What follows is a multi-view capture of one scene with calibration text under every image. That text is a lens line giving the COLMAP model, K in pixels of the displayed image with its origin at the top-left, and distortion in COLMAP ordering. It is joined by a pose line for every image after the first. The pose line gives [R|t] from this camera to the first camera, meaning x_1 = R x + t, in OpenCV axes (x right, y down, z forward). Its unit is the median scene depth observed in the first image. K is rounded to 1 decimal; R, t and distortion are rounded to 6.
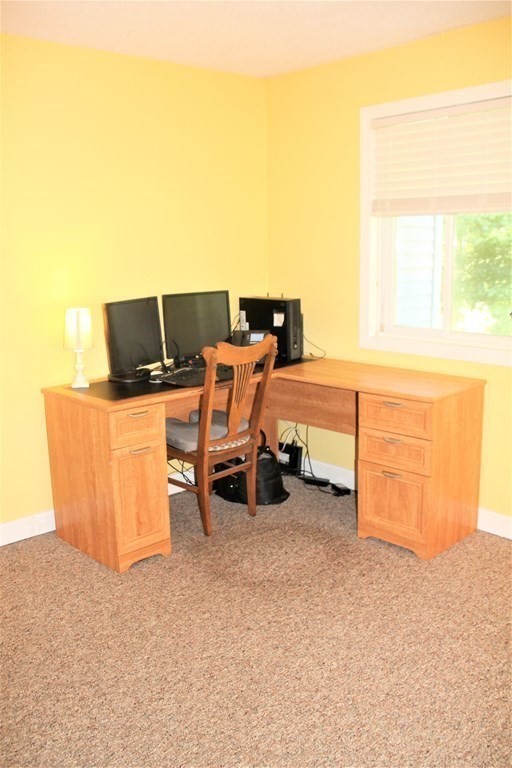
lens RADIAL K [[693.8, 0, 257.4], [0, 693.8, 387.2], [0, 0, 1]] dist [-0.050209, 0.012396]
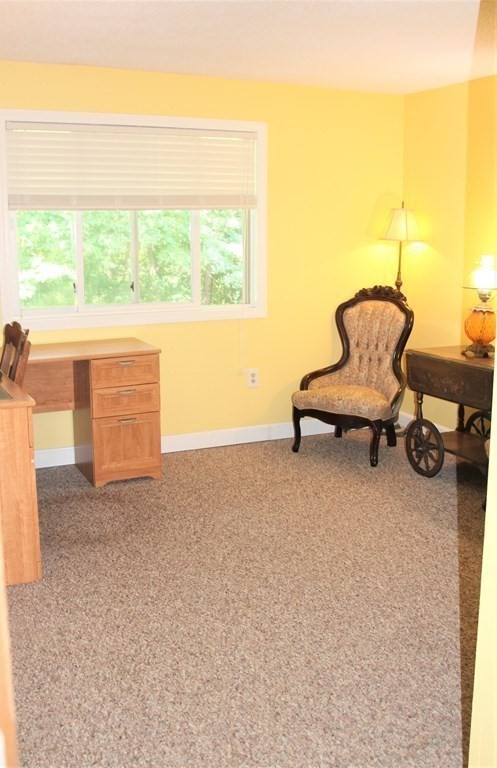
lens RADIAL K [[710.1, 0, 249.5], [0, 710.1, 381.2], [0, 0, 1]] dist [-0.076345, 0.000000]
pose [[0.334347, -0.170249, 0.926945, -0.878942], [0.200312, 0.973913, 0.106623, -0.031387], [-0.920916, 0.150029, 0.359728, 0.343026]]
